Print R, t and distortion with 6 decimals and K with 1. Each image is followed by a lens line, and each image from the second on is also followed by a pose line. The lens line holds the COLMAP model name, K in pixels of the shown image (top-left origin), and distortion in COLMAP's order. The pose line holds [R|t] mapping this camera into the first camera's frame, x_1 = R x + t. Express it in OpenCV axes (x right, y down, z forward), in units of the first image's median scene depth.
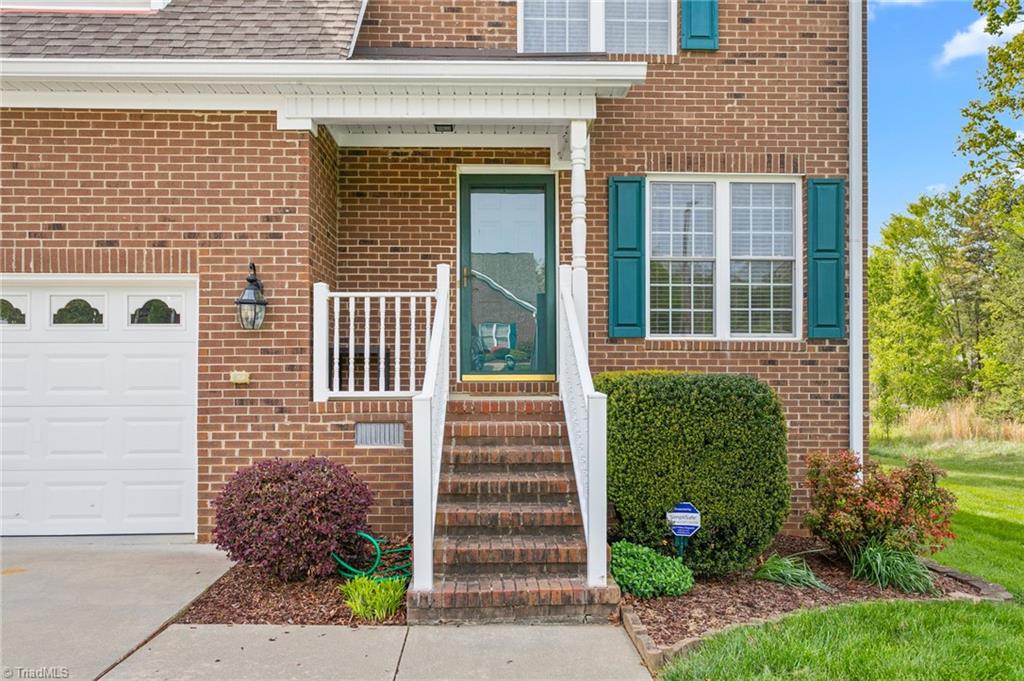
lens RADIAL K [[846.8, 0, 474.4], [0, 846.8, 338.9], [0, 0, 1]] dist [-0.017734, 0.003092]
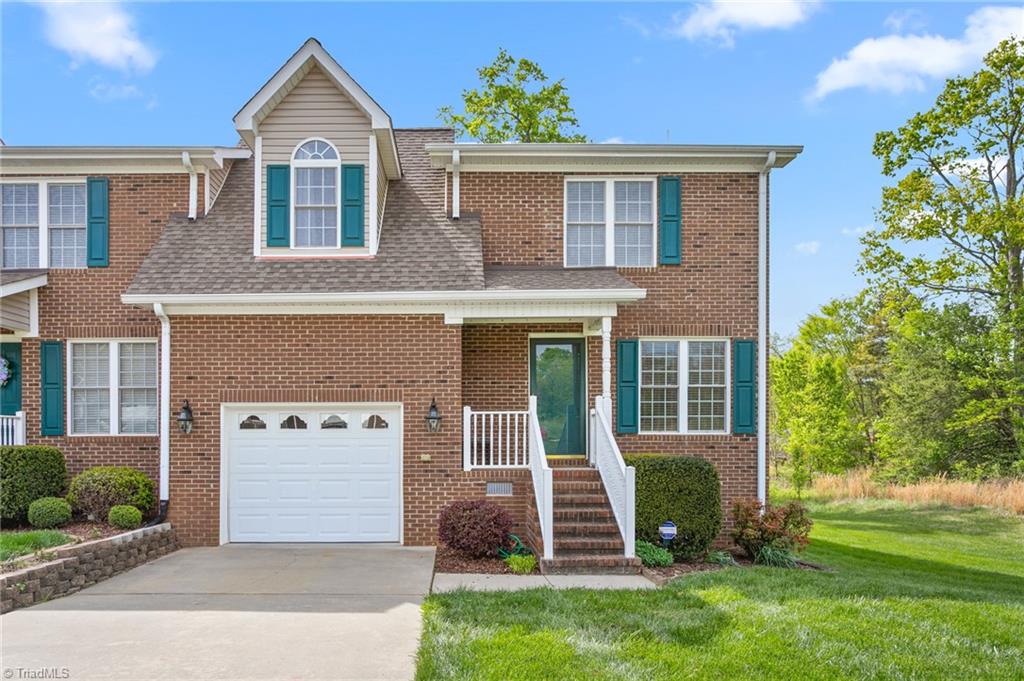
lens RADIAL K [[656.7, 0, 464.2], [0, 656.7, 431.5], [0, 0, 1]] dist [-0.030859, 0.007641]
pose [[0.999790, -0.001632, -0.020442, -0.160429], [0.001952, 0.999876, 0.015644, -0.034338], [0.020414, -0.015681, 0.999669, -0.435923]]
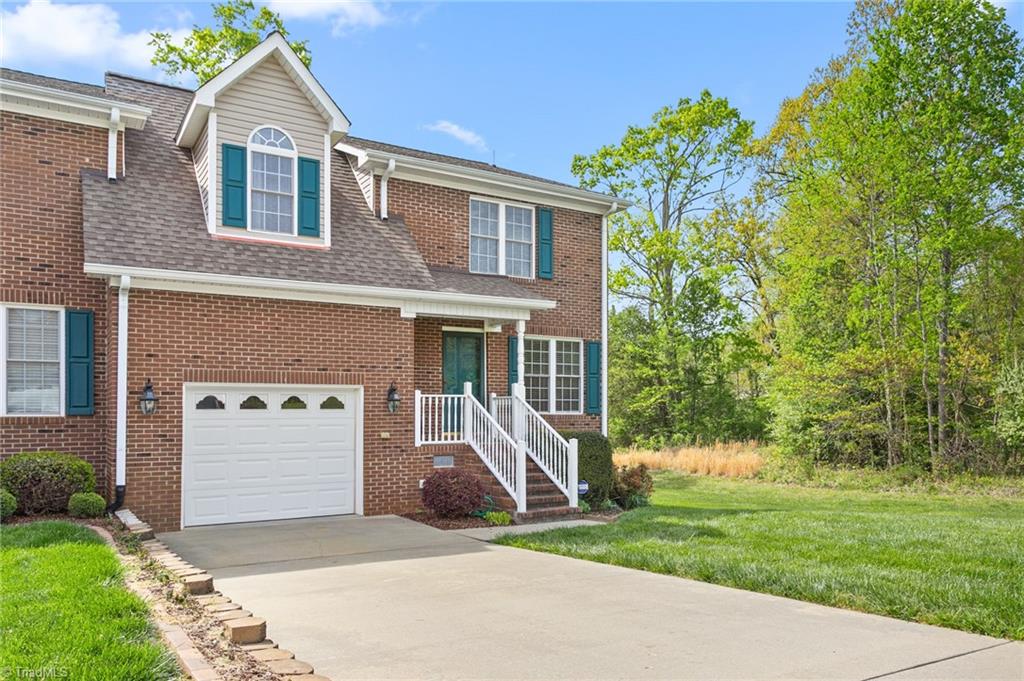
lens RADIAL K [[656.7, 0, 552.1], [0, 656.7, 406.9], [0, 0, 1]] dist [-0.030859, 0.007641]
pose [[0.871296, 0.003499, 0.490746, -0.699416], [-0.008868, 0.999924, 0.008614, -0.042086], [-0.490678, -0.011857, 0.871260, -0.598514]]
